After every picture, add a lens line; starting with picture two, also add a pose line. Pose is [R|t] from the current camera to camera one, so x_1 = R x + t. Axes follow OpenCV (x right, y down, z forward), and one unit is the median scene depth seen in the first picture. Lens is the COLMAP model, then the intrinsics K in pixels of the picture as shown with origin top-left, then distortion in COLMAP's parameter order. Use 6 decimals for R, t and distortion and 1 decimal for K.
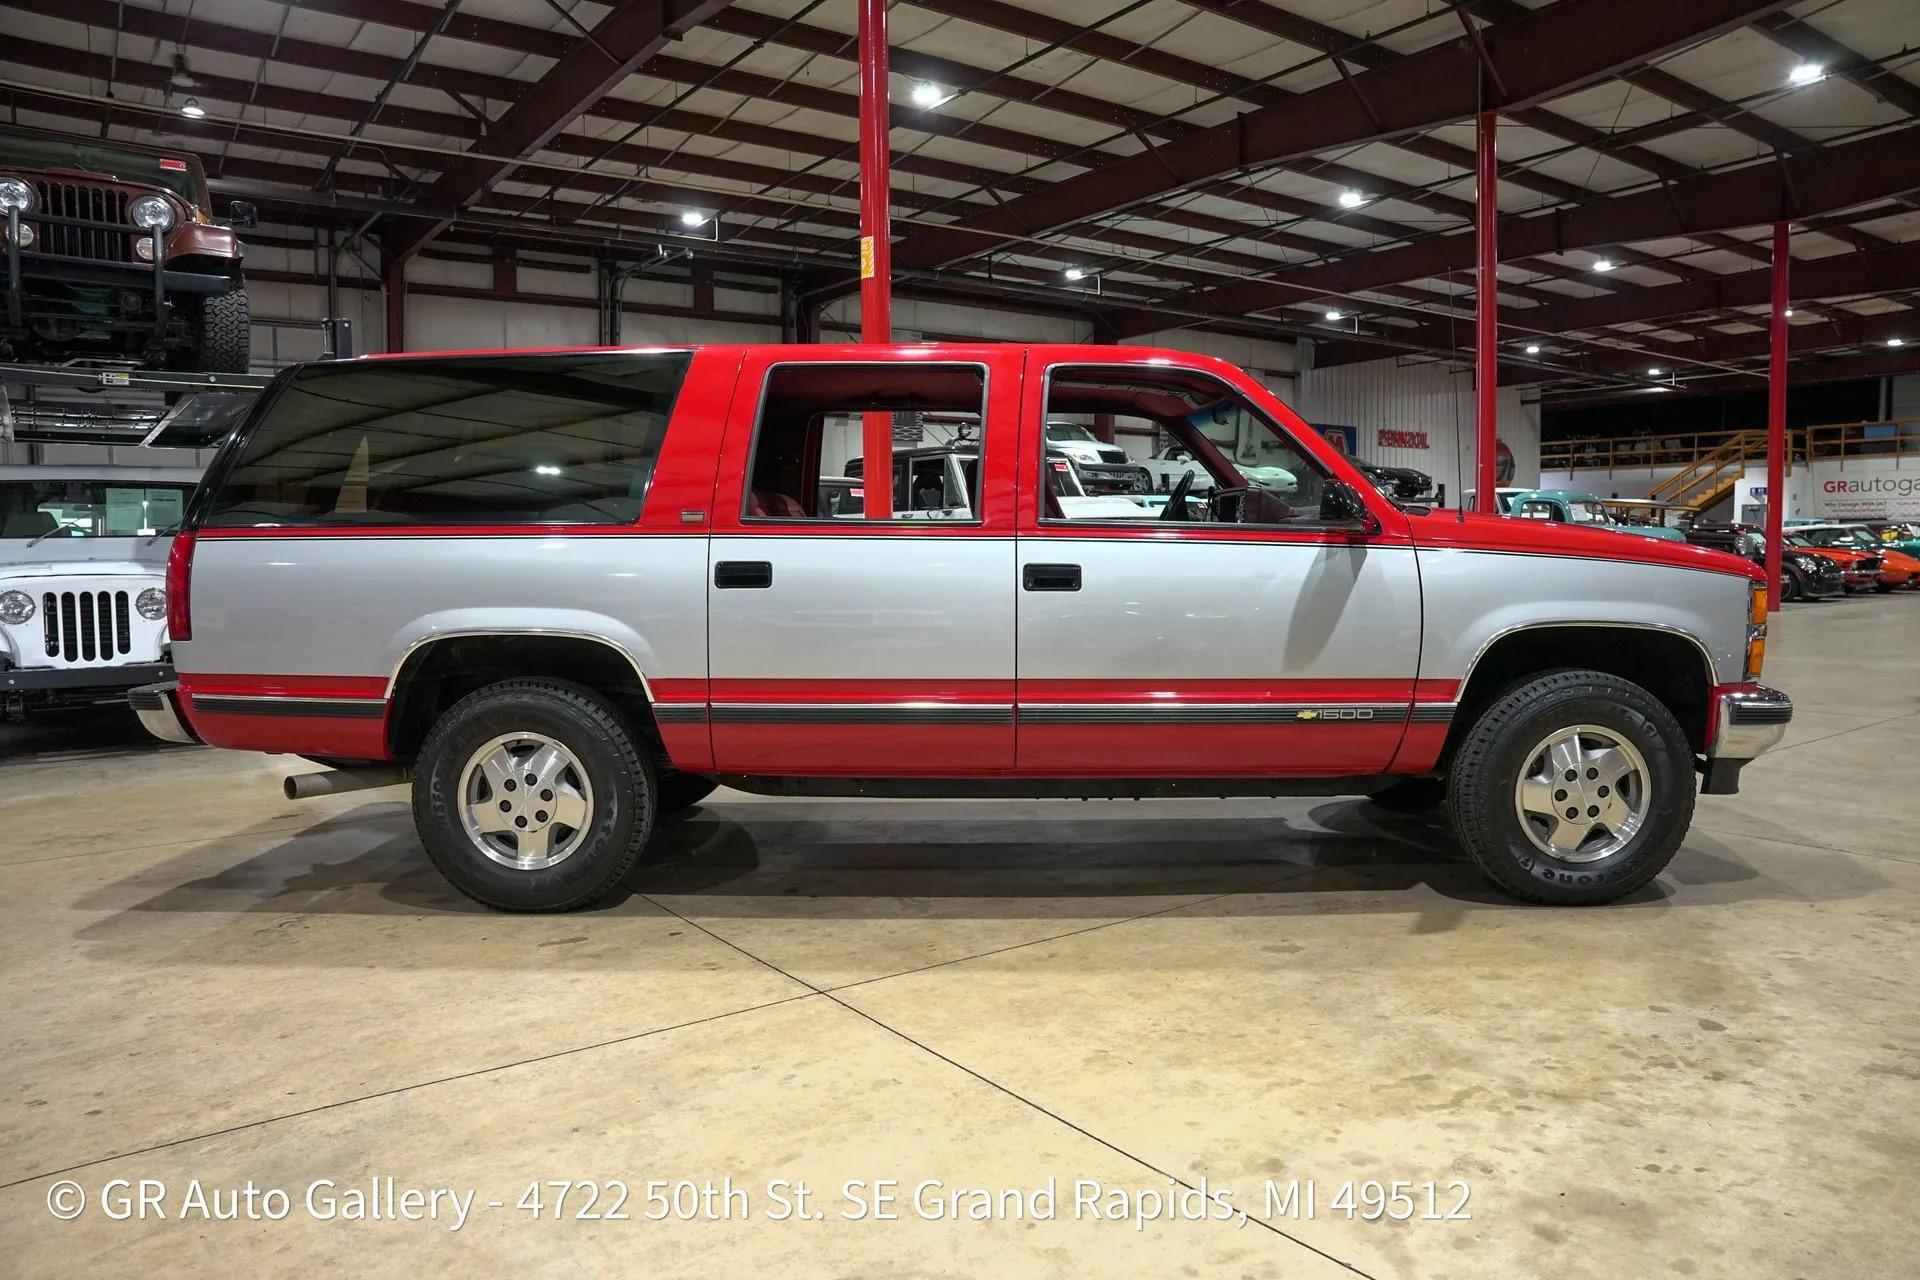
lens RADIAL K [[1316.4, 0, 965.7], [0, 1316.4, 639.4], [0, 0, 1]] dist [-0.142589, 0.113341]
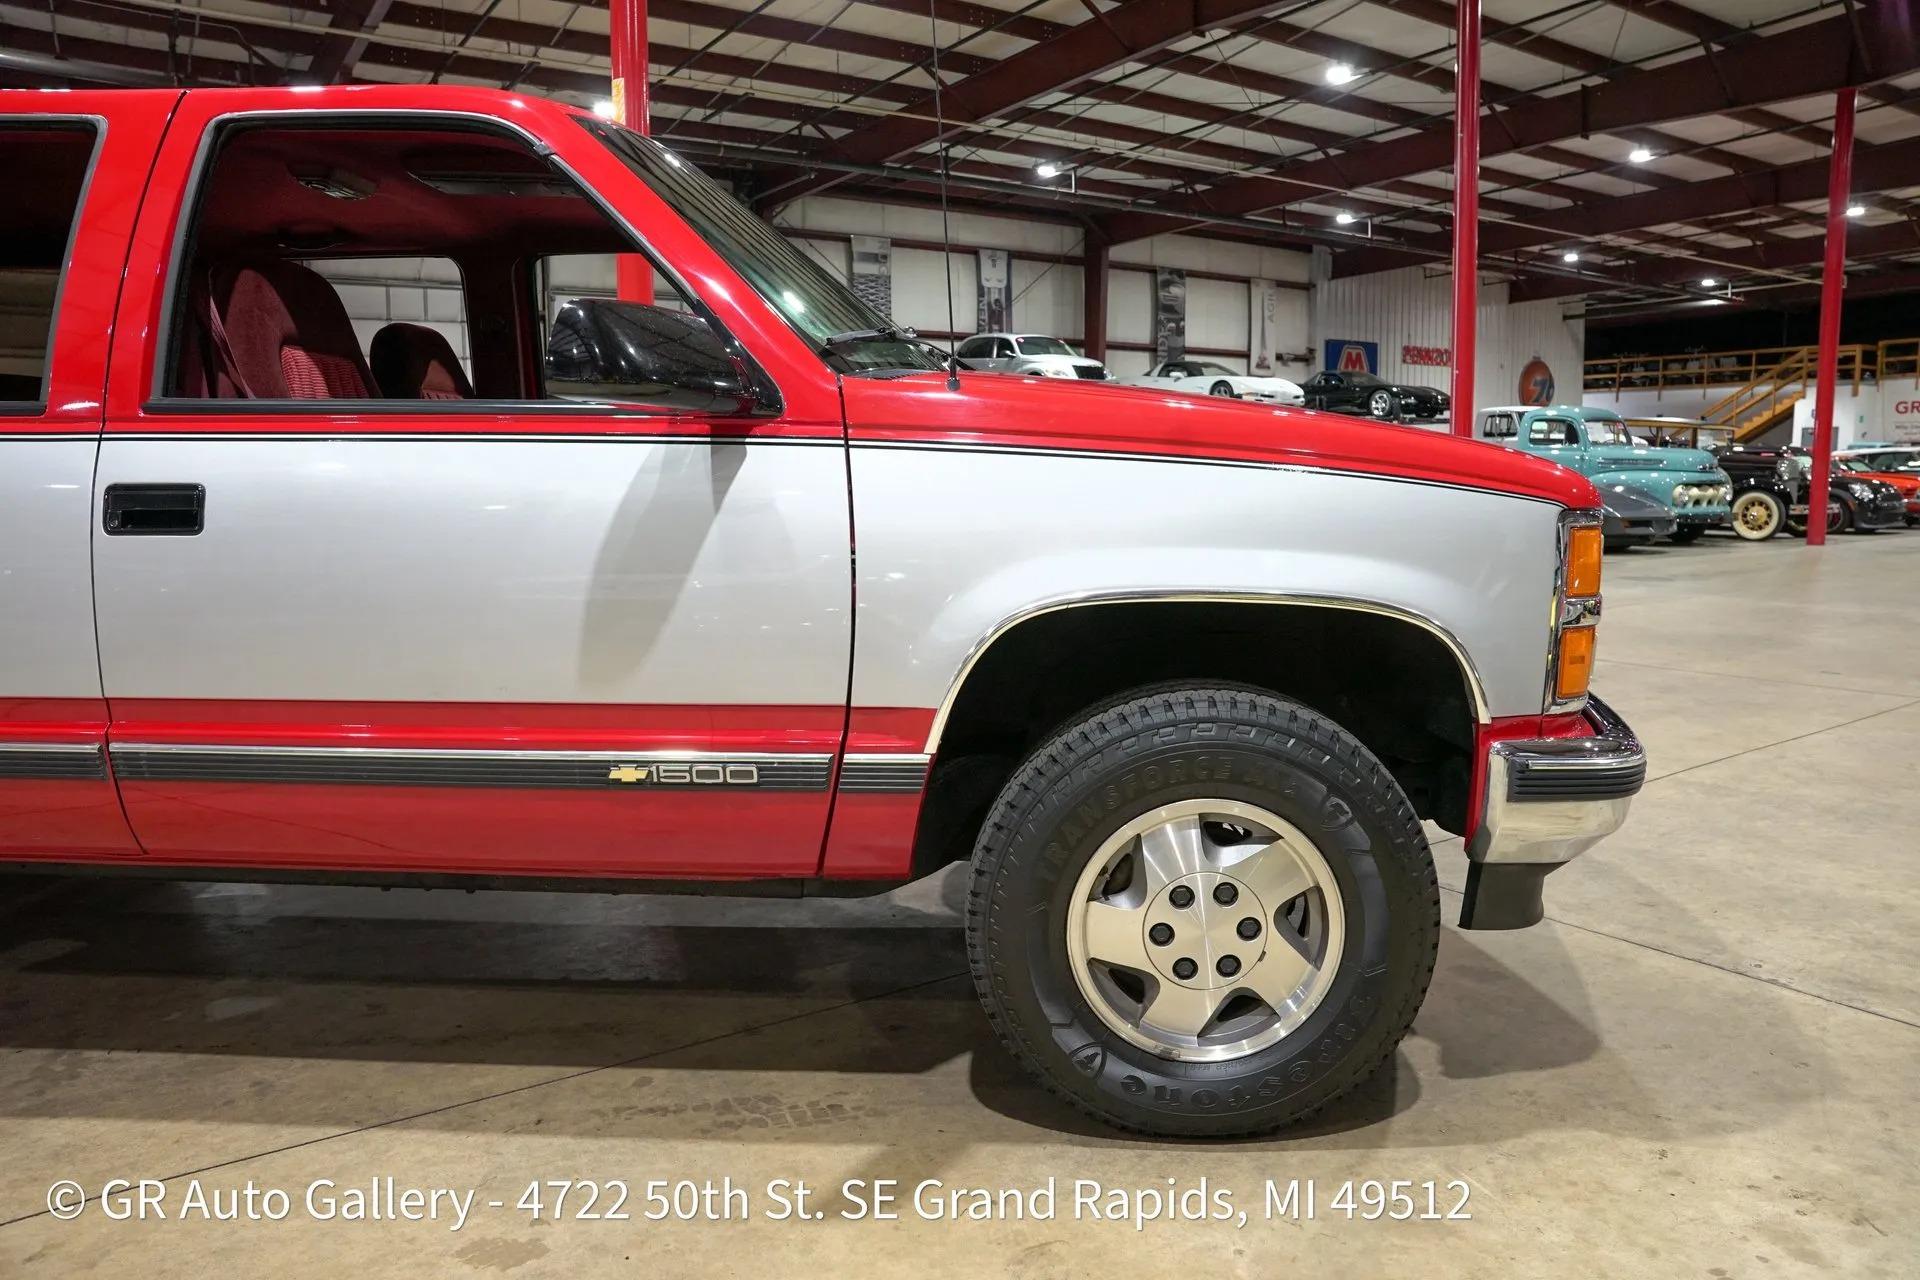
lens RADIAL K [[1316.4, 0, 965.7], [0, 1316.4, 639.4], [0, 0, 1]] dist [-0.142589, 0.113341]
pose [[0.999208, 0.003452, -0.039631, 0.228954], [-0.001249, 0.998459, 0.055486, -0.012974], [0.039761, -0.055393, 0.997673, 0.275573]]
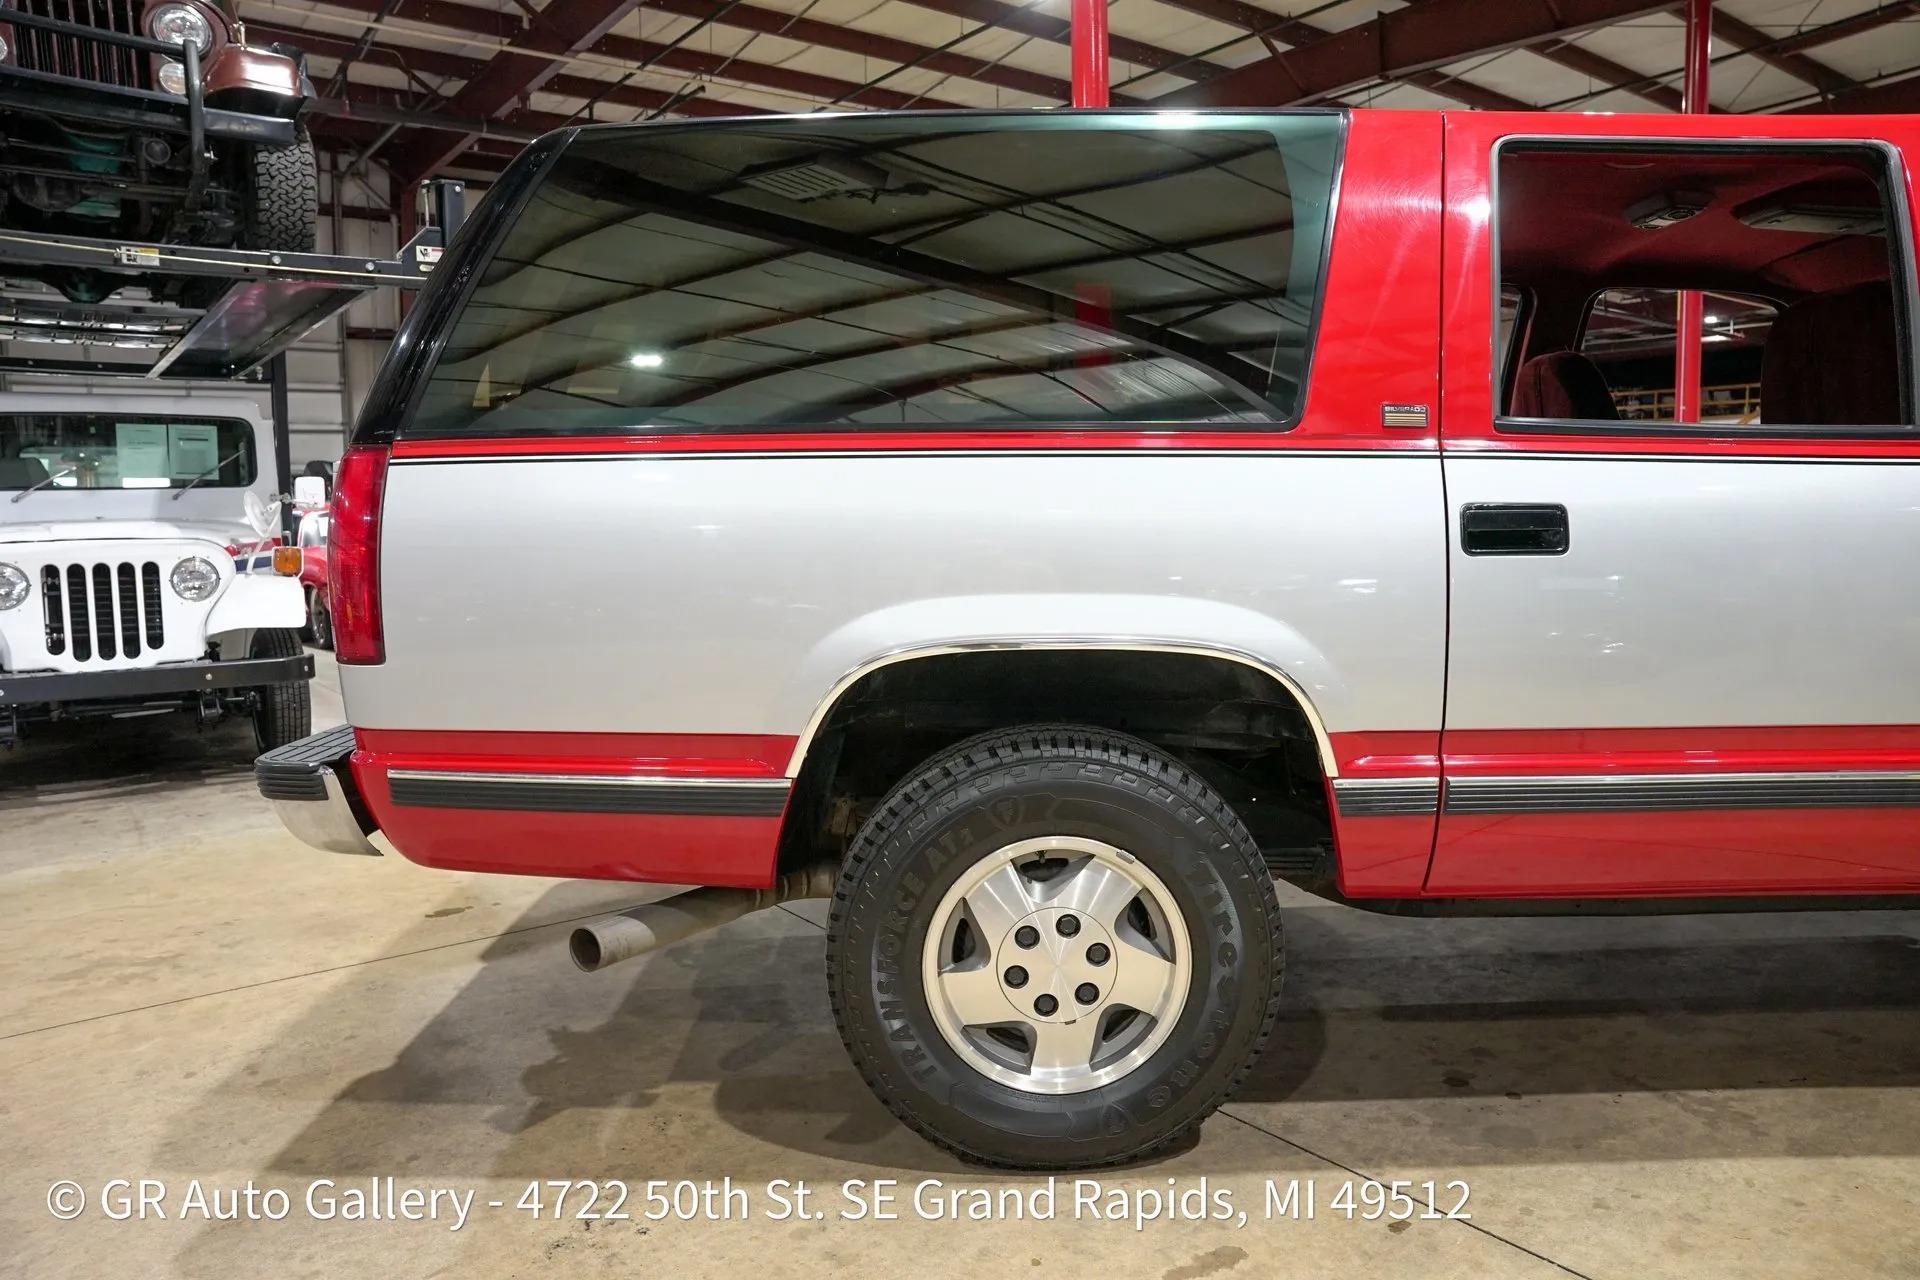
lens RADIAL K [[1316.4, 0, 965.7], [0, 1316.4, 639.4], [0, 0, 1]] dist [-0.142589, 0.113341]
pose [[0.999827, -0.007540, 0.017000, -0.218499], [0.007024, 0.999520, 0.030177, -0.012586], [-0.017219, -0.030053, 0.999400, 0.274069]]
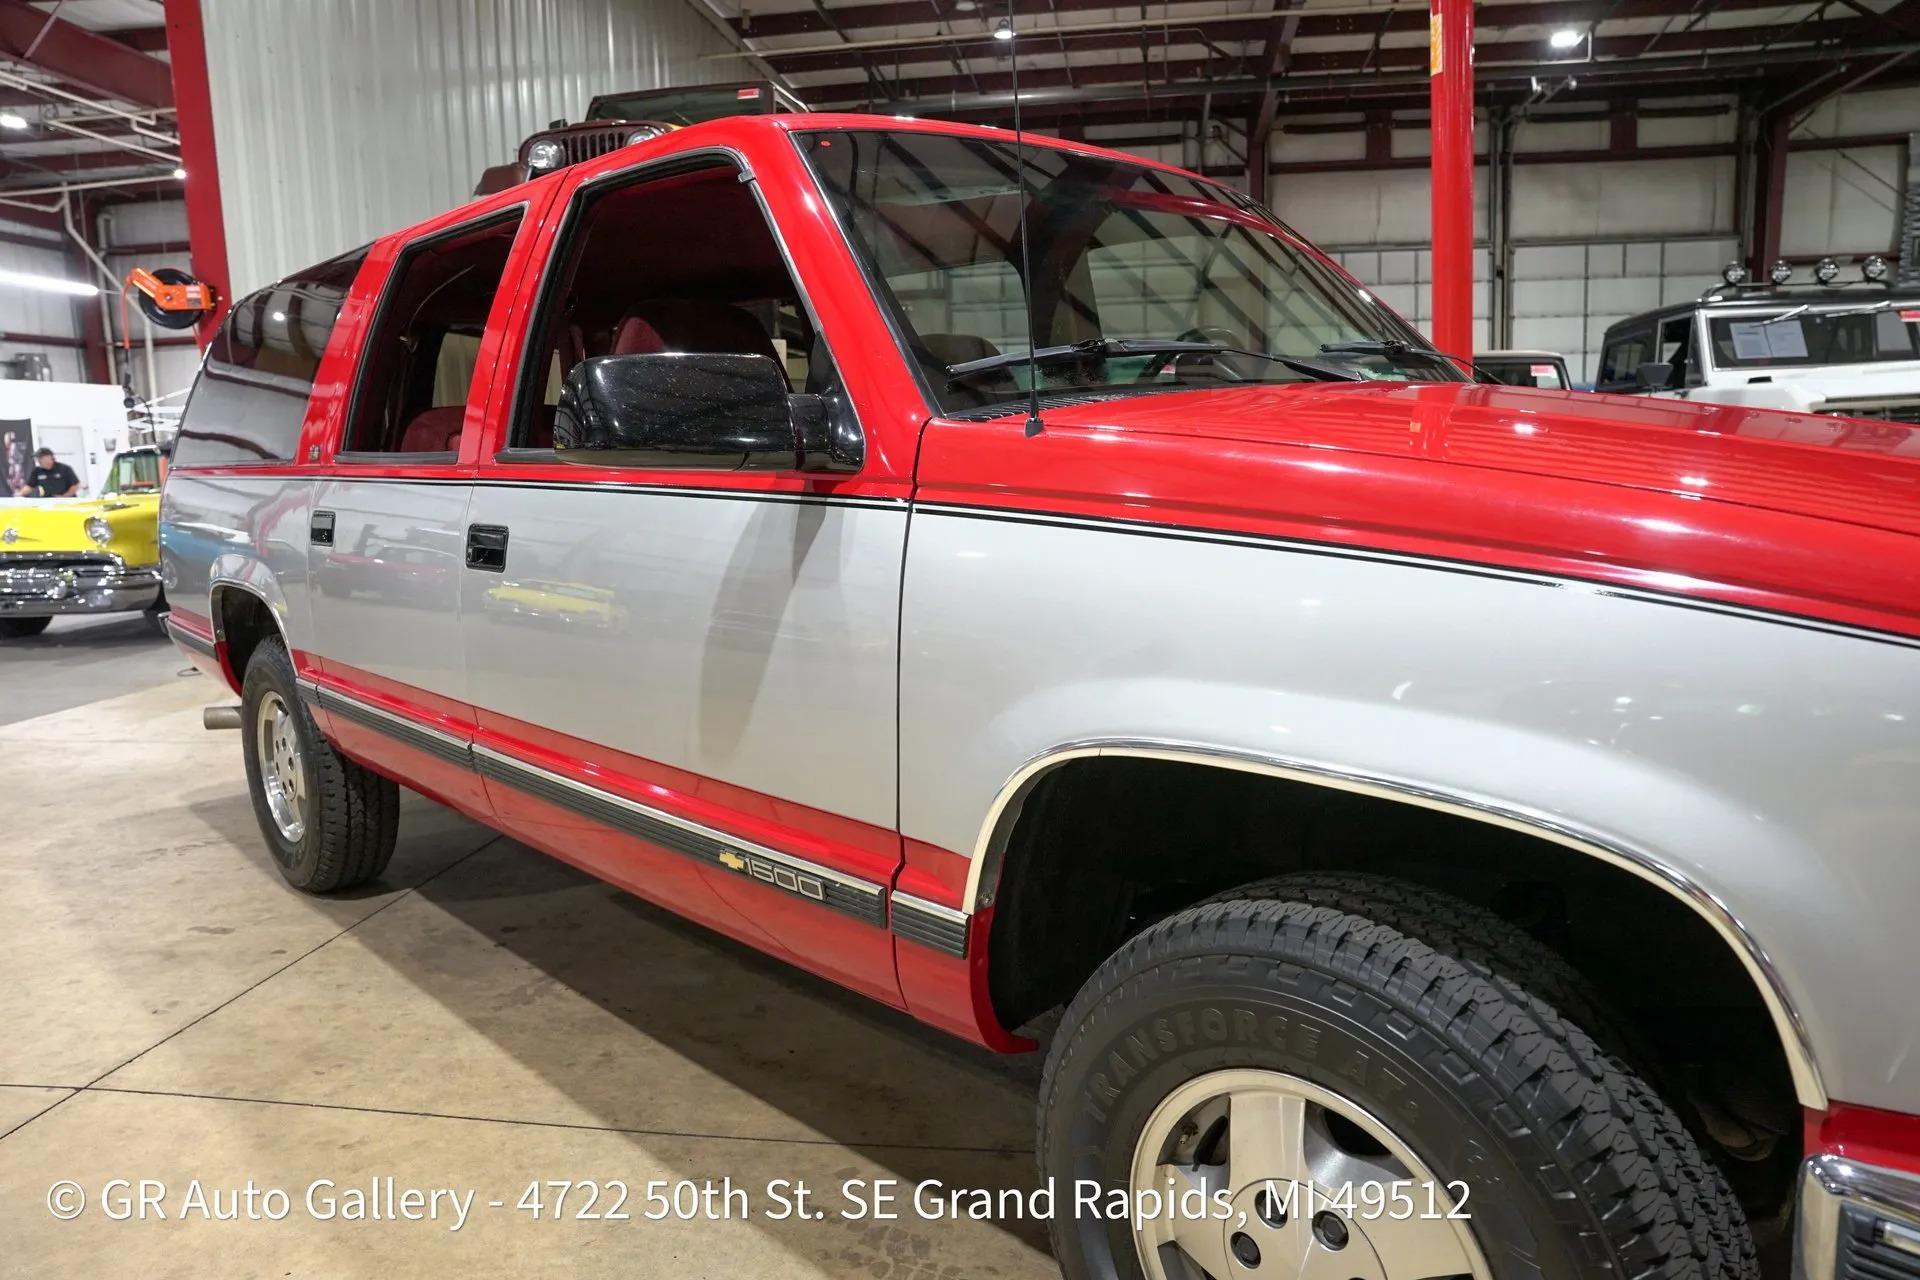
lens RADIAL K [[1316.4, 0, 965.7], [0, 1316.4, 639.4], [0, 0, 1]] dist [-0.142589, 0.113341]
pose [[0.704922, 0.091111, -0.703408, 0.356593], [-0.027850, 0.994506, 0.100906, -0.039414], [0.708738, -0.051541, 0.703587, 0.404496]]
